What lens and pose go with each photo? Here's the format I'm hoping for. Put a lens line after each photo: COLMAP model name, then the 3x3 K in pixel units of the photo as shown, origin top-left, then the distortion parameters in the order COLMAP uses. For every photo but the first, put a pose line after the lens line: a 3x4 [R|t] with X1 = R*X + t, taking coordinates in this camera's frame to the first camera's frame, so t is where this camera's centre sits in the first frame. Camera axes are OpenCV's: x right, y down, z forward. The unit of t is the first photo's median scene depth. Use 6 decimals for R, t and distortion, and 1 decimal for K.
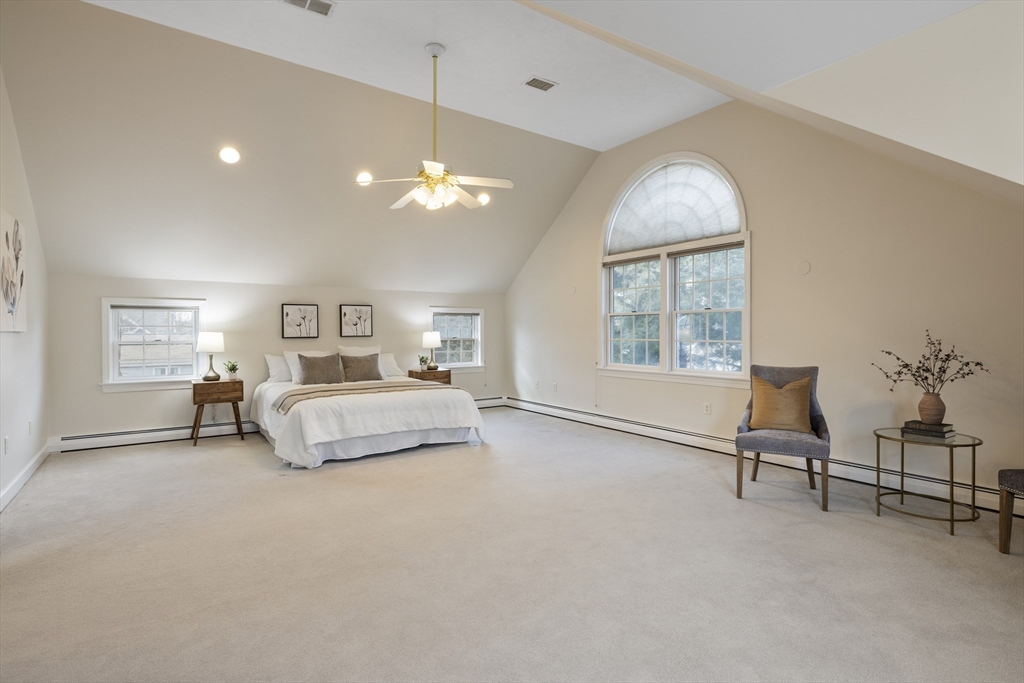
lens RADIAL K [[493.7, 0, 508.3], [0, 493.7, 335.9], [0, 0, 1]] dist [0.001959, -0.000165]
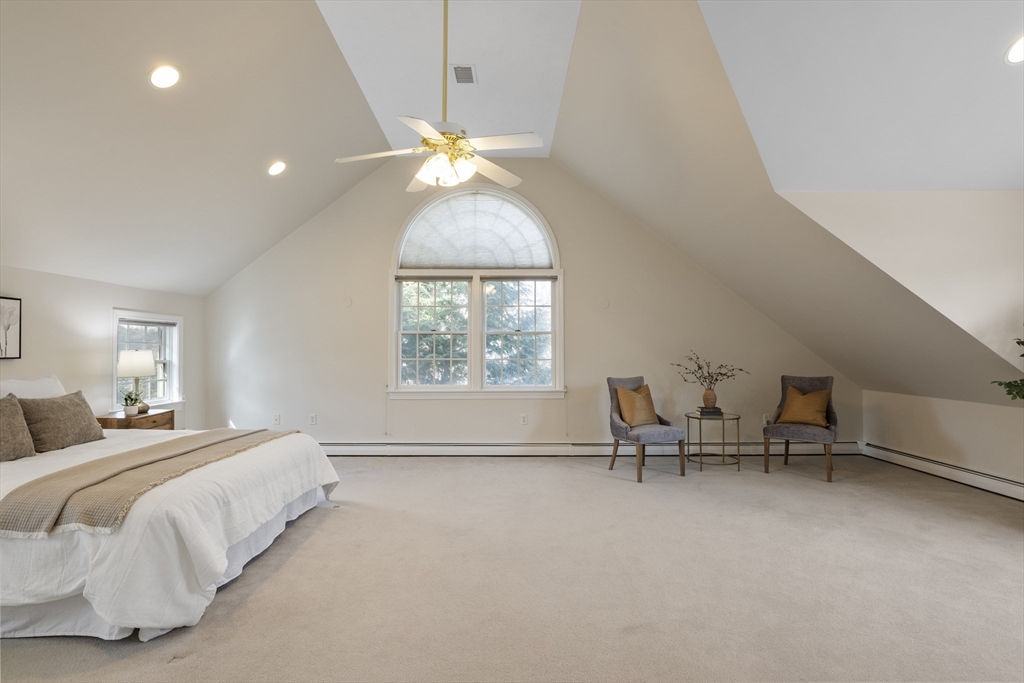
lens RADIAL K [[493.7, 0, 512.2], [0, 493.7, 341.3], [0, 0, 1]] dist [0.001959, -0.000165]
pose [[0.571965, 0.018197, 0.820076, -0.496422], [0.004904, 0.999660, -0.025602, -0.002200], [-0.820263, 0.018665, 0.571682, 0.347355]]
